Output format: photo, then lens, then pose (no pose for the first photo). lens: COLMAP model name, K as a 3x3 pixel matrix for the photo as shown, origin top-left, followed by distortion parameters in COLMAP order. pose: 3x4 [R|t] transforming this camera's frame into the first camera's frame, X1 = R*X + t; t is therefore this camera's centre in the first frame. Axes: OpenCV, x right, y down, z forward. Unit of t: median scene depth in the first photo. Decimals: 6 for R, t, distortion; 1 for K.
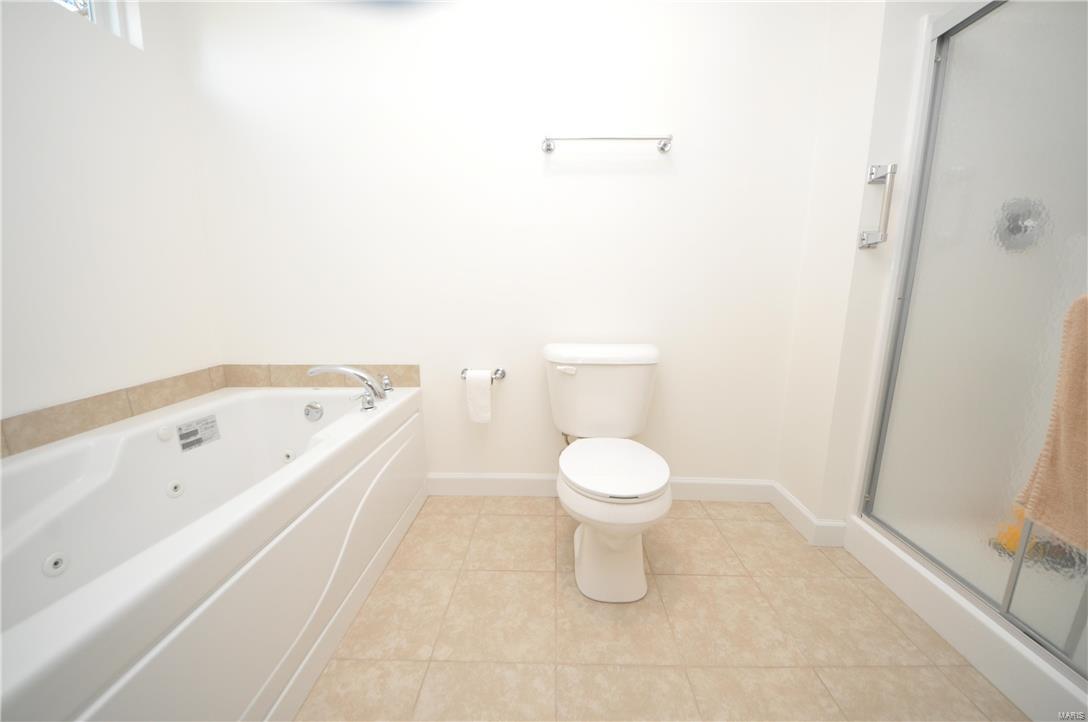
lens RADIAL K [[389.7, 0, 546.2], [0, 389.7, 358.4], [0, 0, 1]] dist [0.000624, -0.000321]
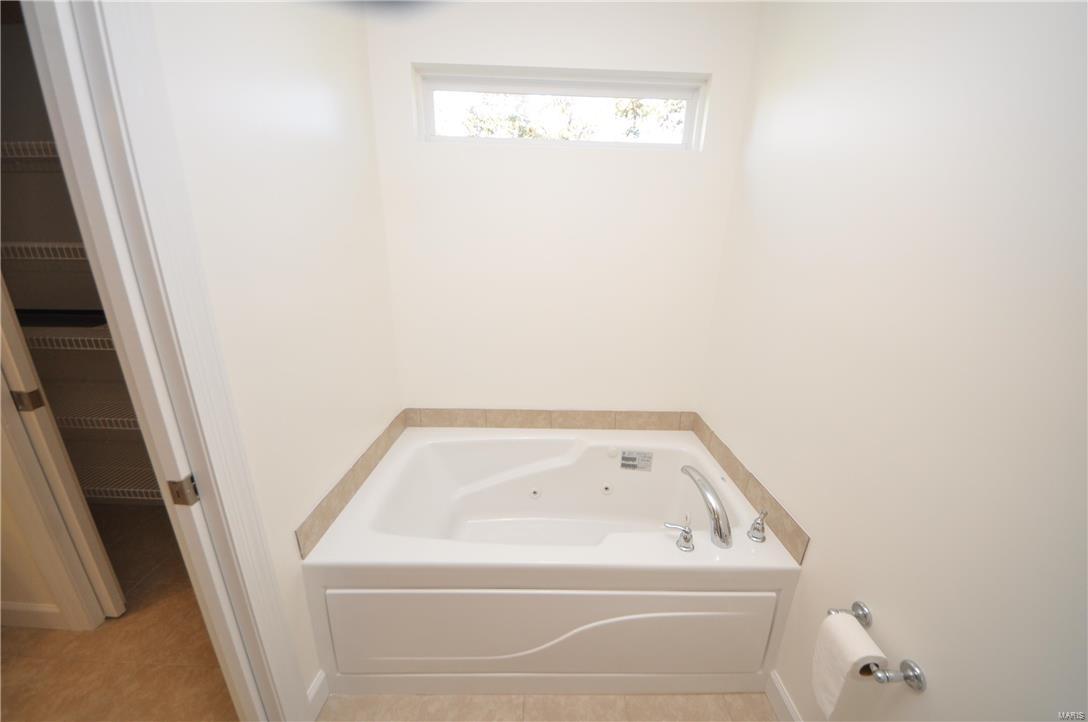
lens RADIAL K [[389.7, 0, 547.6], [0, 389.7, 364.2], [0, 0, 1]] dist [0.000624, -0.000321]
pose [[0.041786, 0.300545, -0.952852, 0.221333], [-0.216275, 0.933794, 0.285050, -0.403138], [0.975438, 0.194167, 0.104020, 0.512024]]
